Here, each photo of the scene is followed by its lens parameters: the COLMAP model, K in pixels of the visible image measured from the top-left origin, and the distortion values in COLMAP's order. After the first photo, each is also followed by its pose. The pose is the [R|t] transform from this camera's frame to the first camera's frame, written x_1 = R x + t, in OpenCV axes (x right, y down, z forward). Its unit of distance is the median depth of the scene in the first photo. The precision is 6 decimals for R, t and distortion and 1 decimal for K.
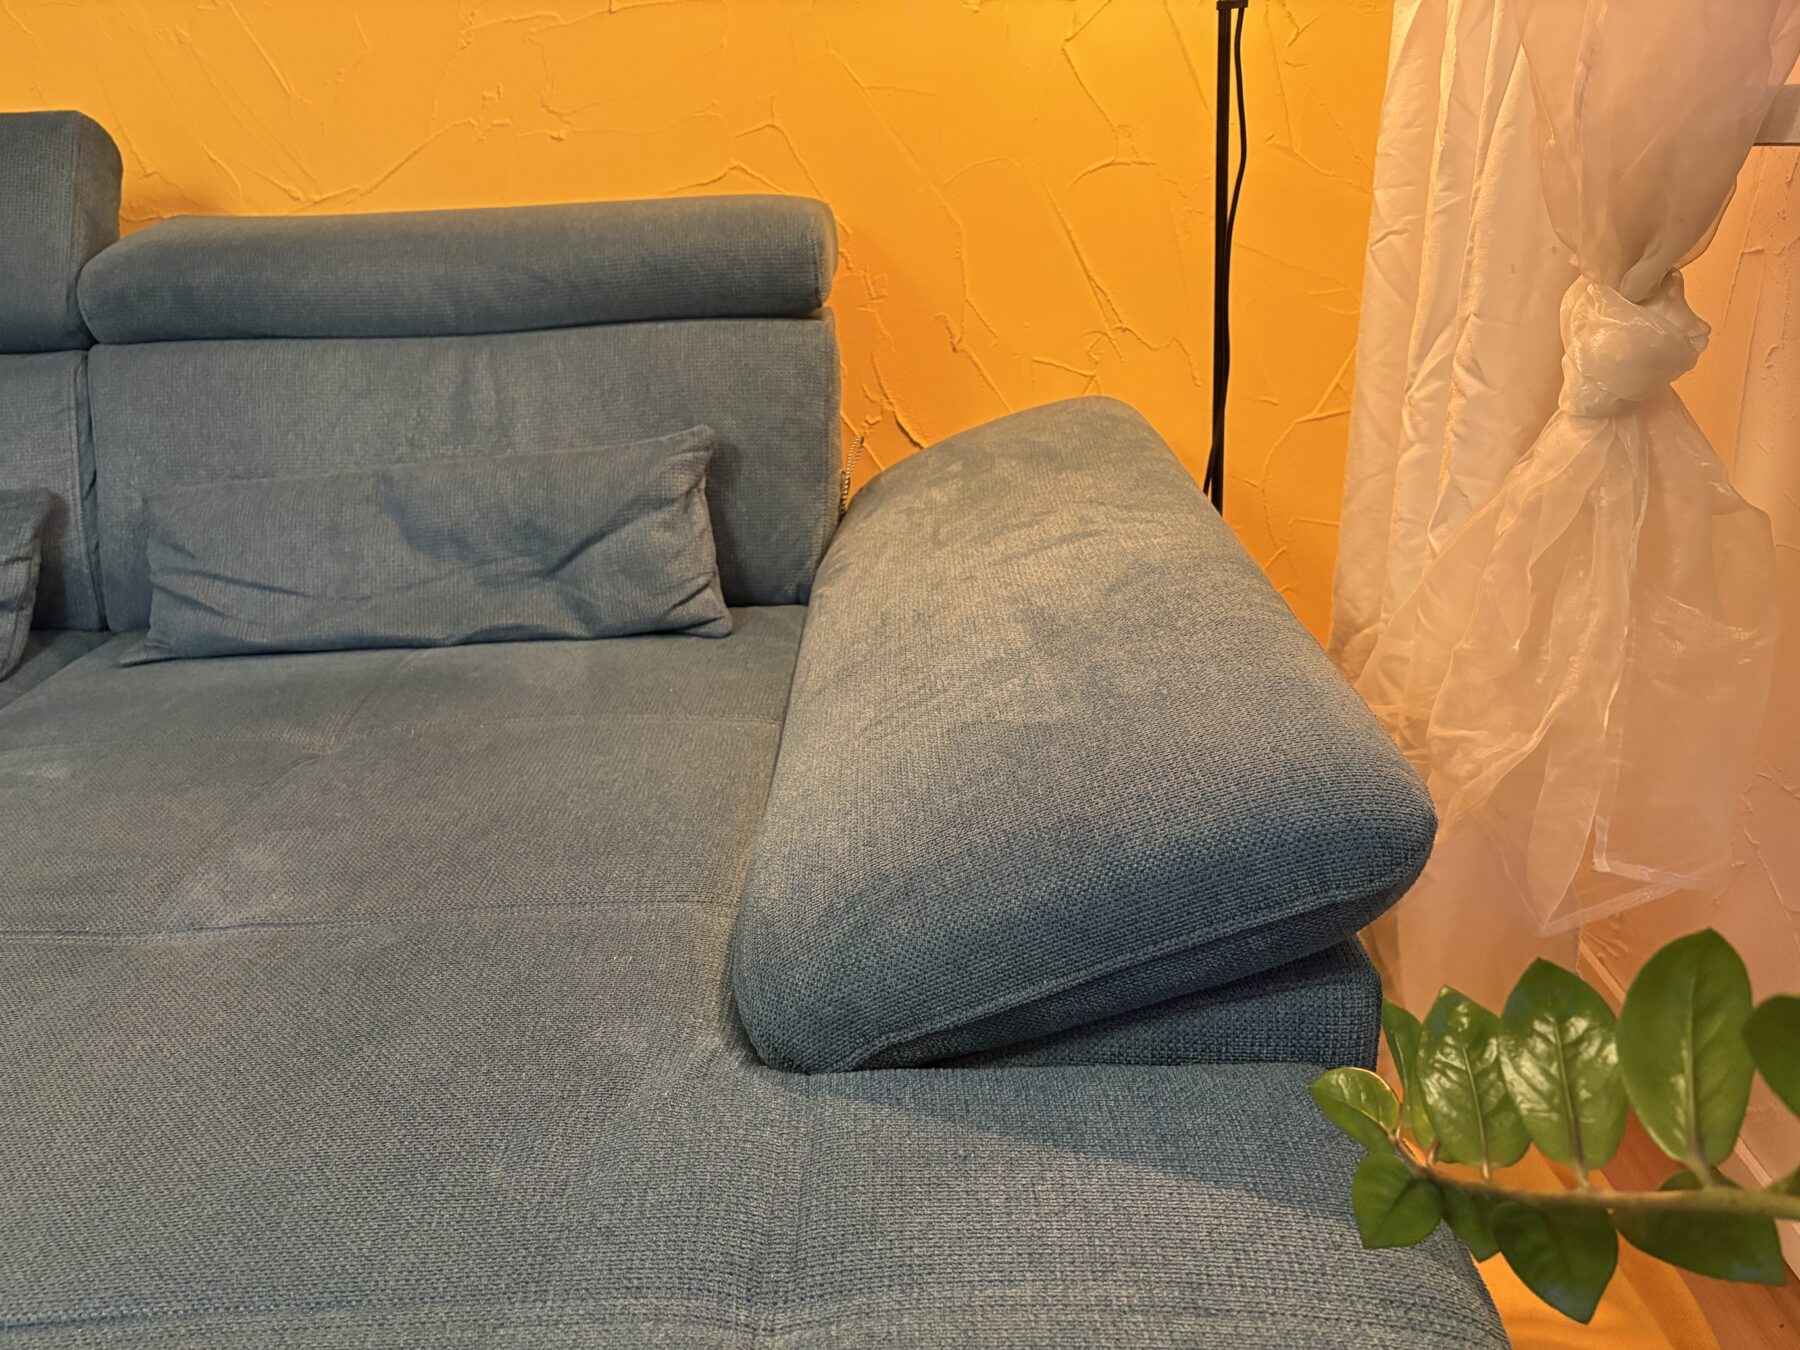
lens RADIAL K [[1386.3, 0, 884.9], [0, 1386.3, 687.3], [0, 0, 1]] dist [0.065436, -0.084187]
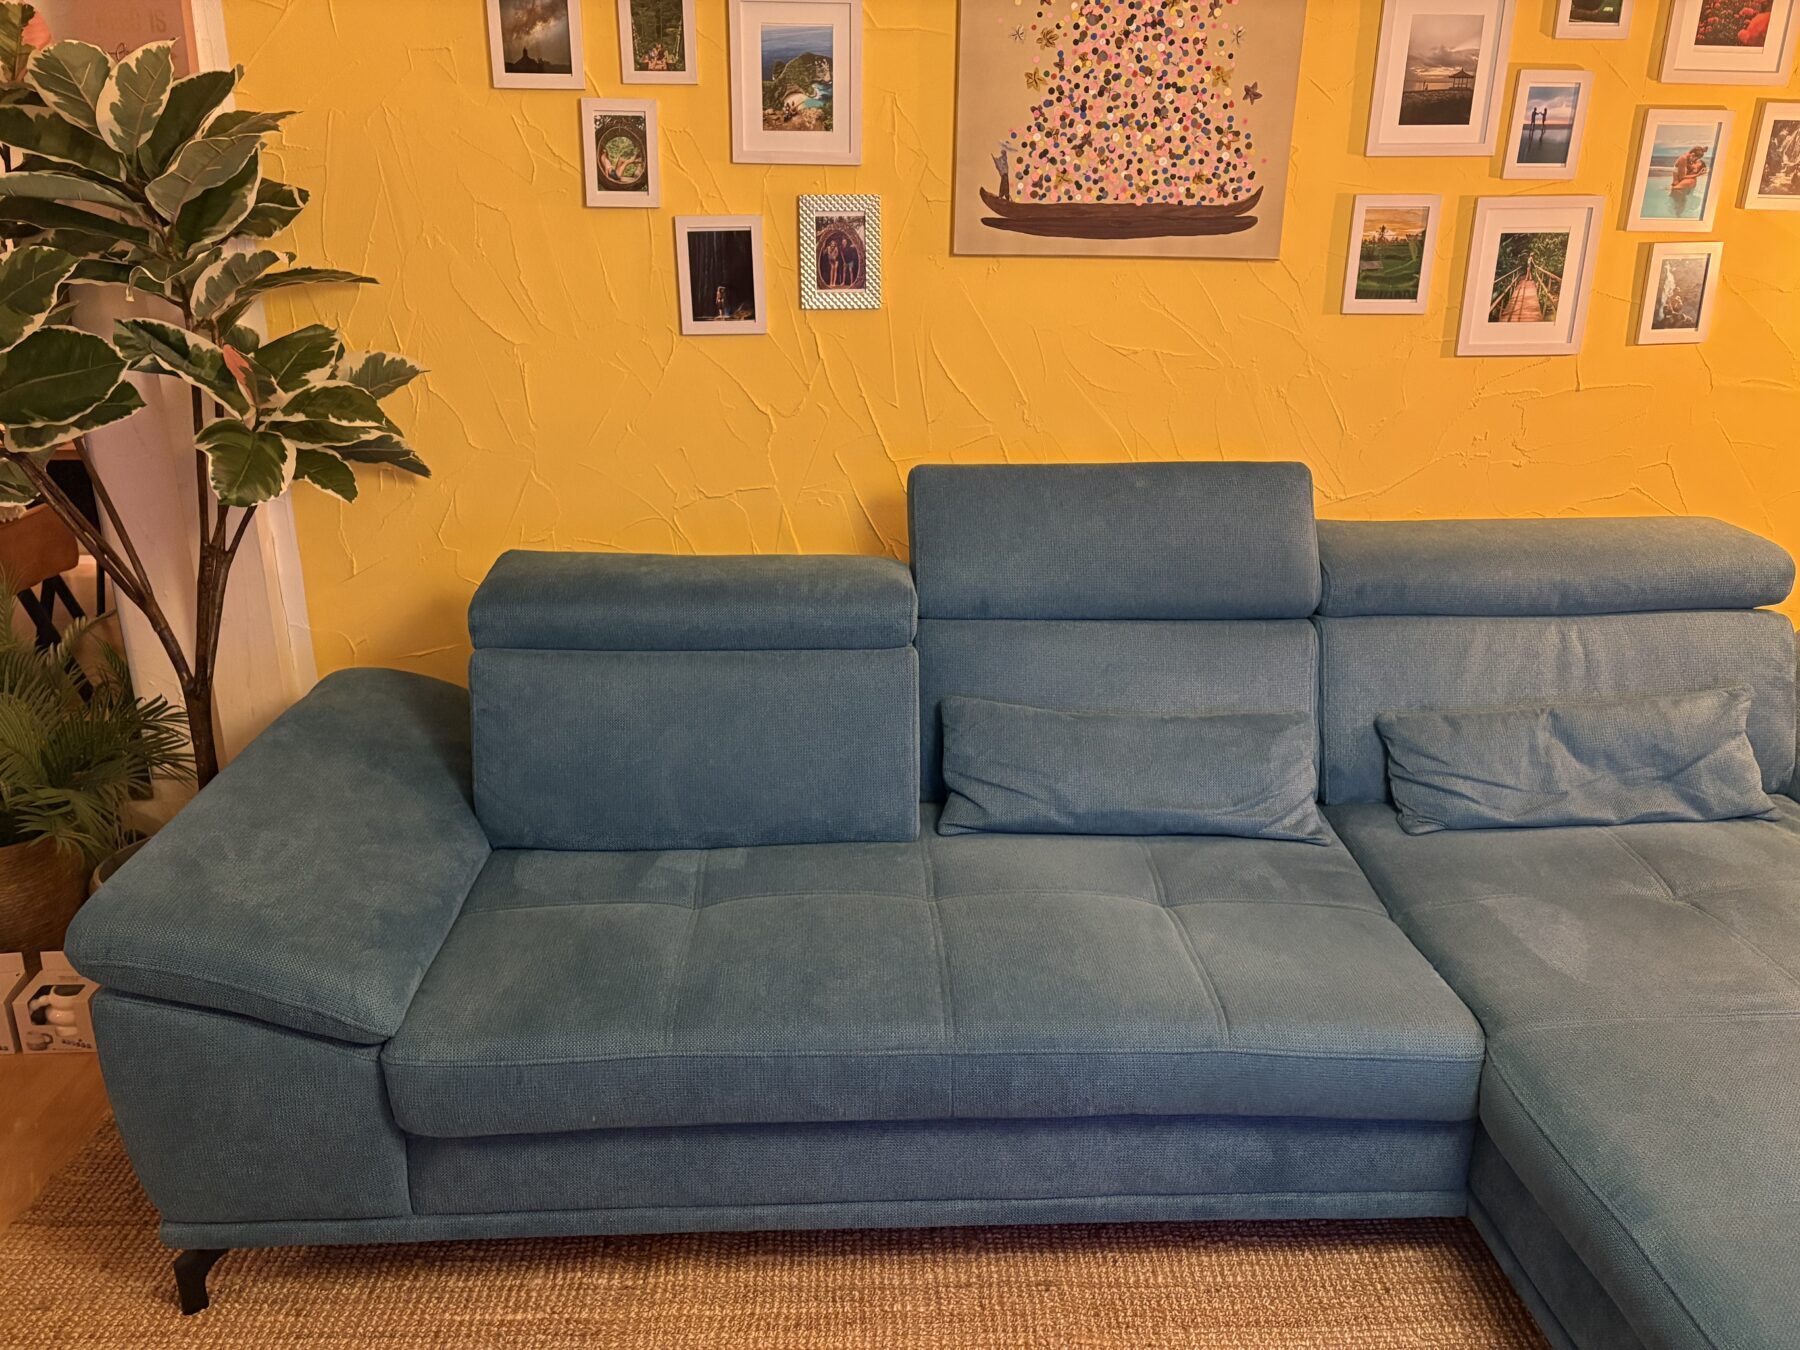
lens RADIAL K [[1386.3, 0, 884.9], [0, 1386.3, 687.3], [0, 0, 1]] dist [0.065436, -0.084187]
pose [[0.996072, 0.017371, 0.086830, -1.269811], [-0.014324, 0.999264, -0.035584, -0.115493], [-0.087384, 0.034200, 0.995587, -0.517722]]
